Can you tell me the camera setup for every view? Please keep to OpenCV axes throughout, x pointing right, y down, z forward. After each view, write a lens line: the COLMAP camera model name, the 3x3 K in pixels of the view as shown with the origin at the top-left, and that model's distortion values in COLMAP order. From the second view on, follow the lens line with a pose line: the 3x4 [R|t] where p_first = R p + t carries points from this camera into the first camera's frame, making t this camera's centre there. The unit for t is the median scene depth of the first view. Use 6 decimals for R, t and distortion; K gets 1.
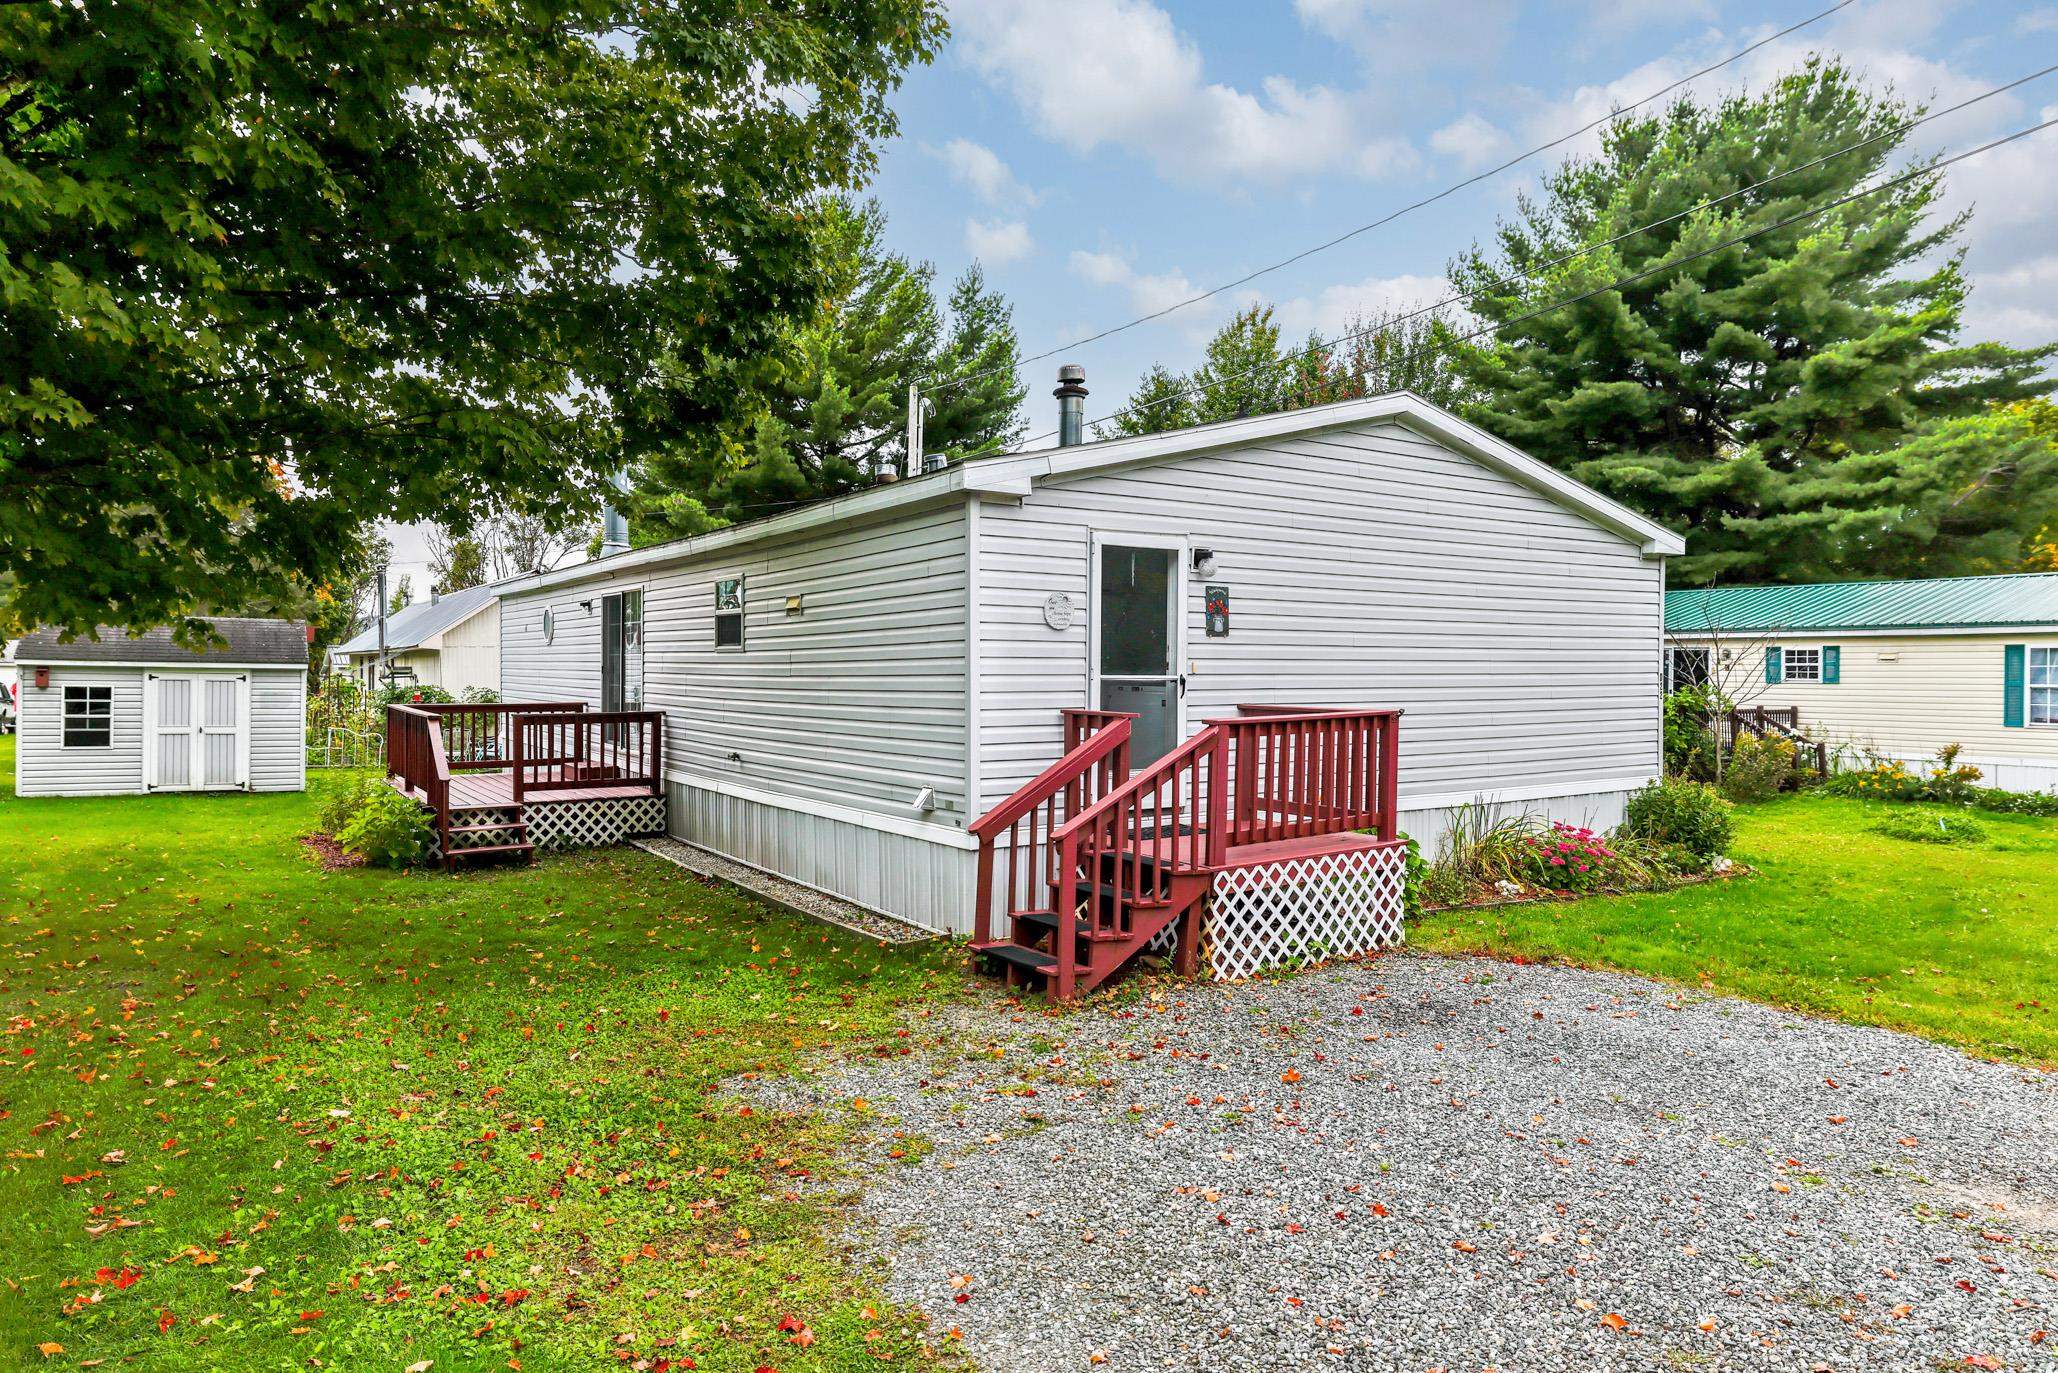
lens RADIAL K [[1288.7, 0, 1026.4], [0, 1288.7, 690.7], [0, 0, 1]] dist [-0.005948, 0.001749]
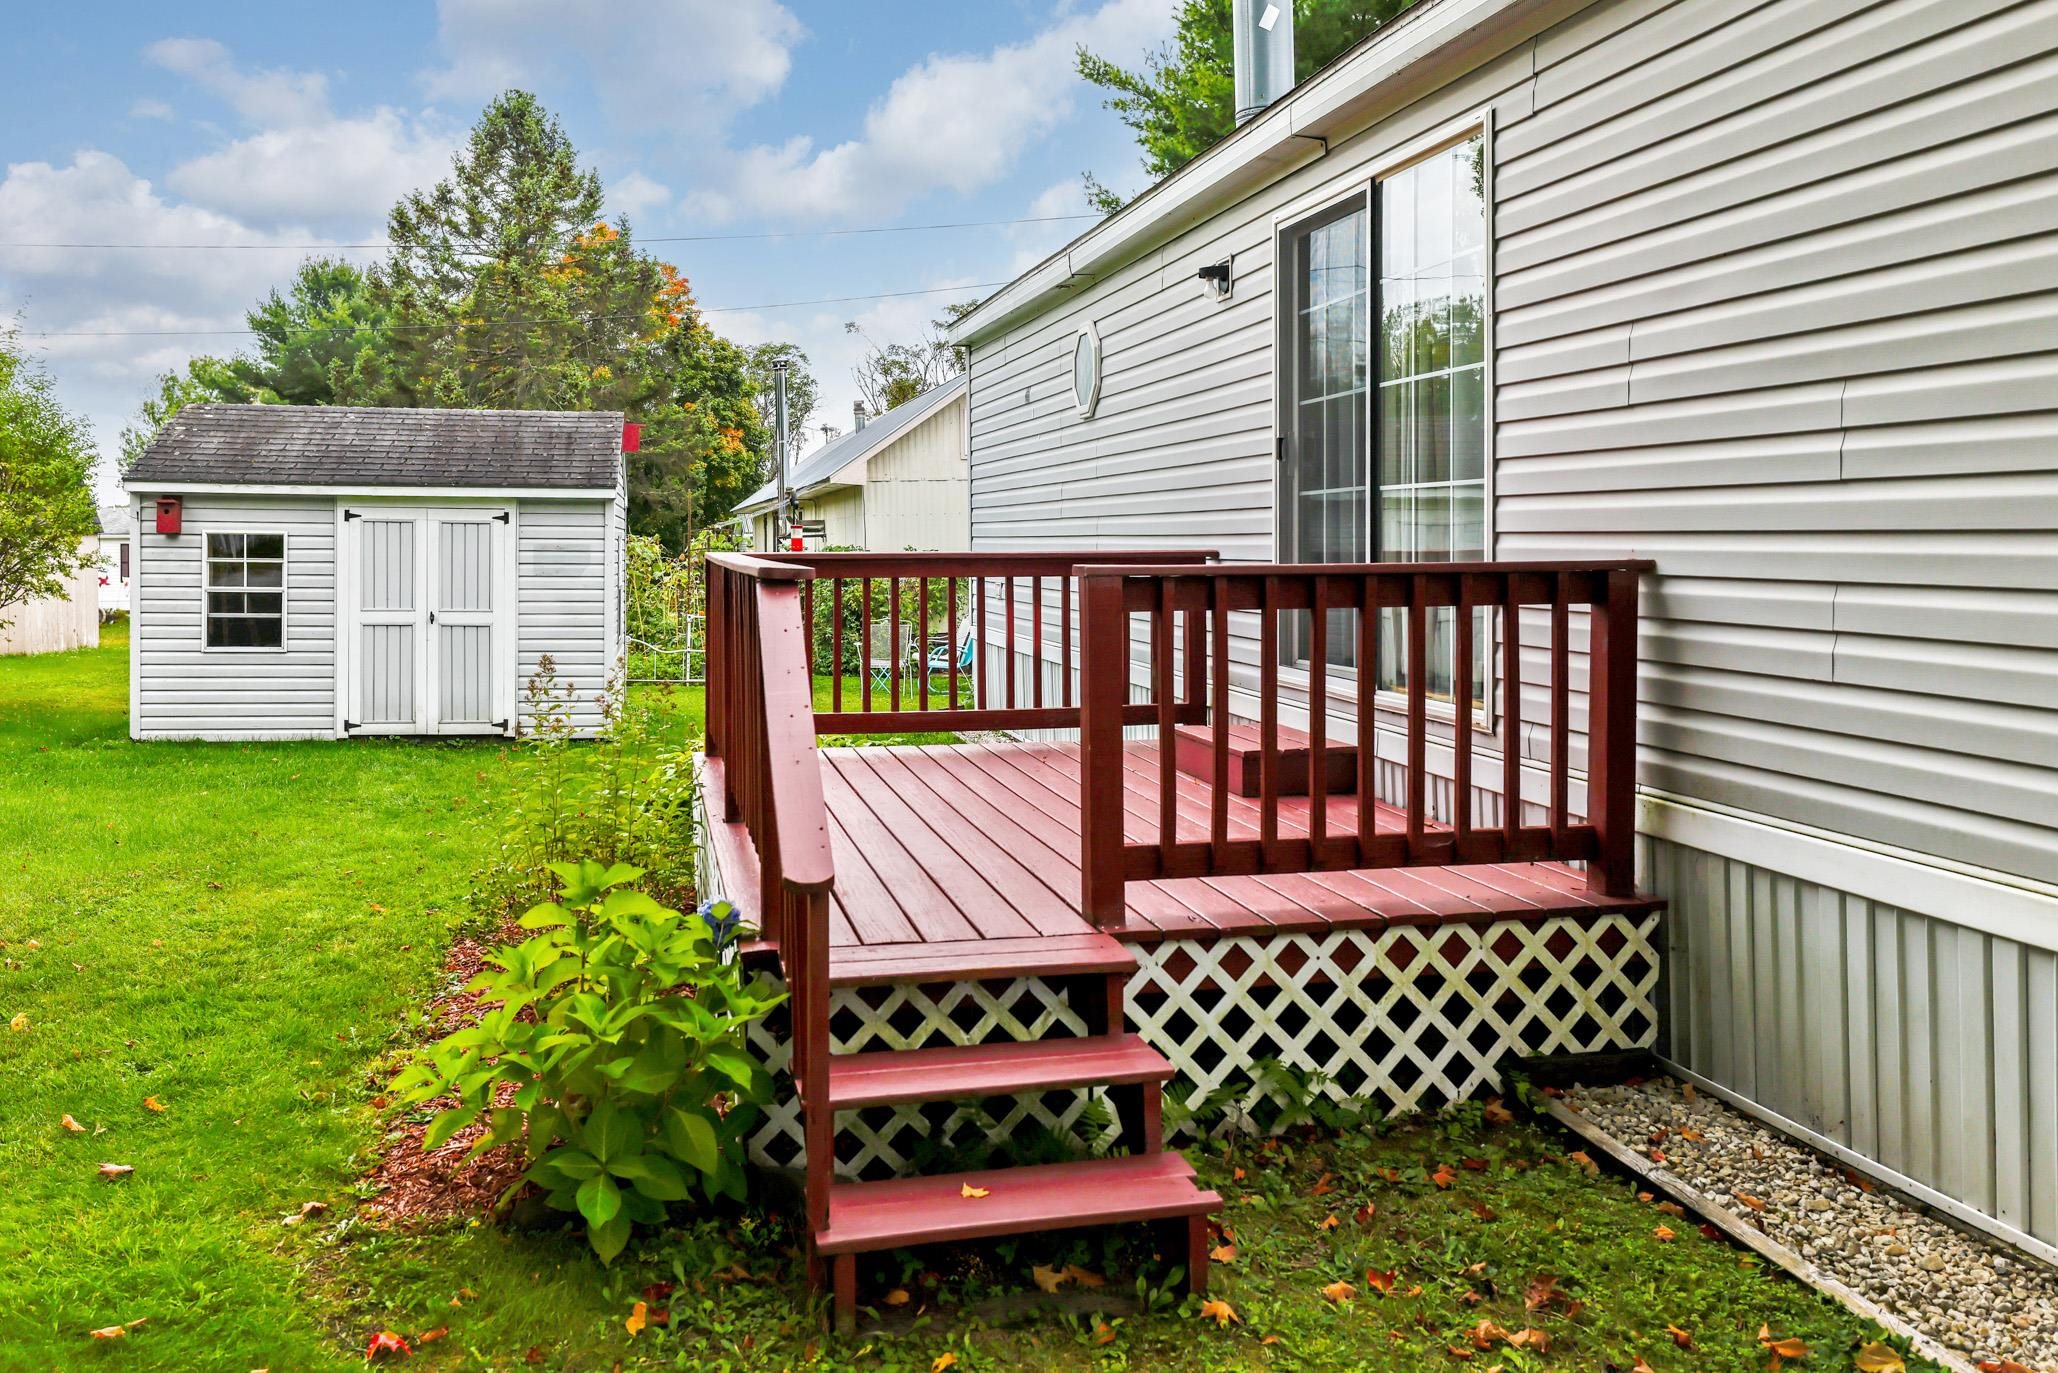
lens RADIAL K [[1554.9, 0, 1029.7], [0, 1554.9, 684.8], [0, 0, 1]] dist [0.001405, 0.000877]
pose [[0.946007, 0.023285, -0.323308, -0.299696], [-0.000608, 0.997542, 0.070066, 0.019355], [0.324145, -0.066086, 0.943696, 0.687963]]
